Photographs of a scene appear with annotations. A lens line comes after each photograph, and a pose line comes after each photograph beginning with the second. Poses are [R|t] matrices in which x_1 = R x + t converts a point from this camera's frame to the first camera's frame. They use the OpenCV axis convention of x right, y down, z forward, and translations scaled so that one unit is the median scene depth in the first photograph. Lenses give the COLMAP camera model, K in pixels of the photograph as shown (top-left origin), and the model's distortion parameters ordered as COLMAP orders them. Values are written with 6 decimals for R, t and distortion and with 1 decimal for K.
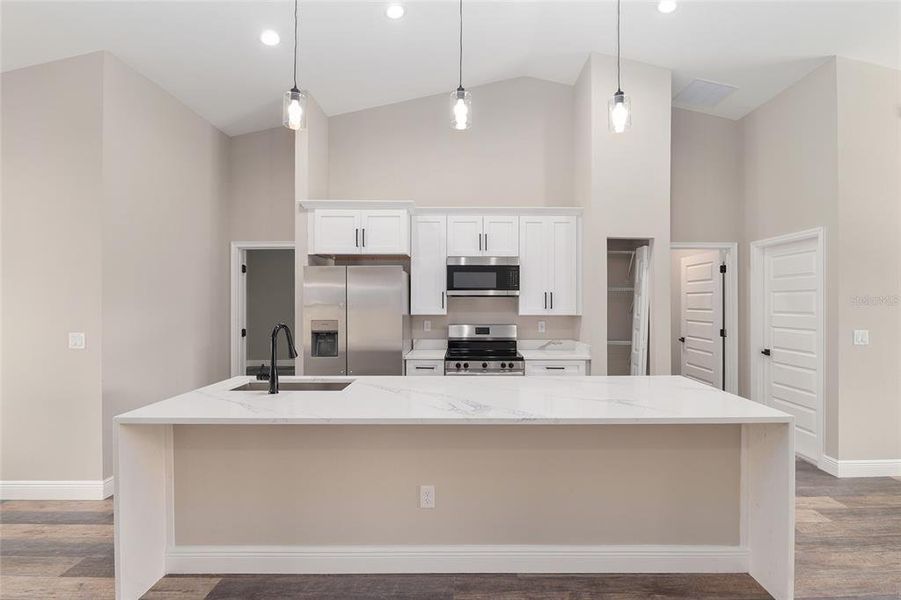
lens RADIAL K [[429.8, 0, 450.5], [0, 429.8, 300.0], [0, 0, 1]] dist [-0.001286, -0.000052]
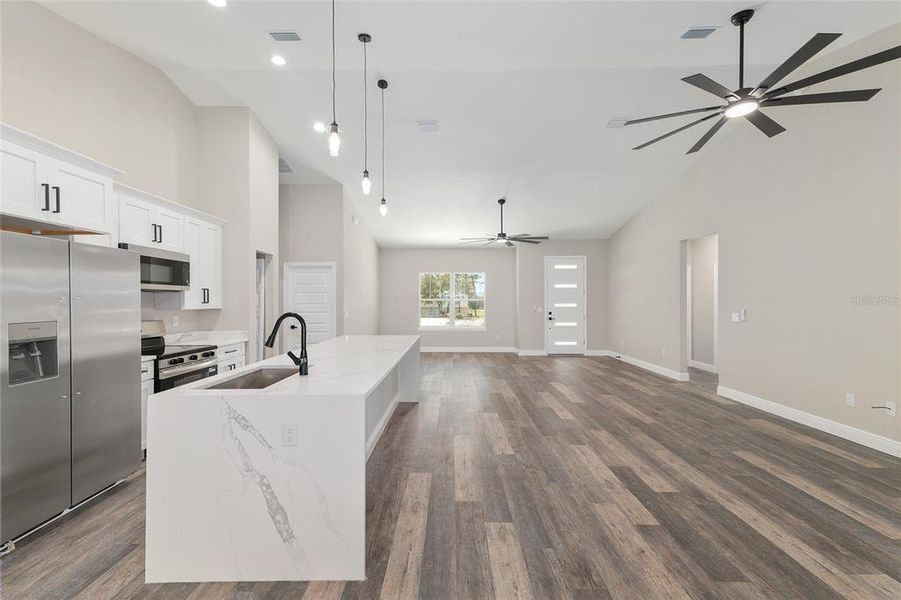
lens RADIAL K [[366.0, 0, 462.3], [0, 366.0, 304.3], [0, 0, 1]] dist [0.016913, -0.000136]
pose [[-0.009804, -0.009681, 0.999905, -0.808468], [-0.001409, 0.999952, 0.009668, 0.013837], [-0.999951, -0.001314, -0.009817, 0.349143]]
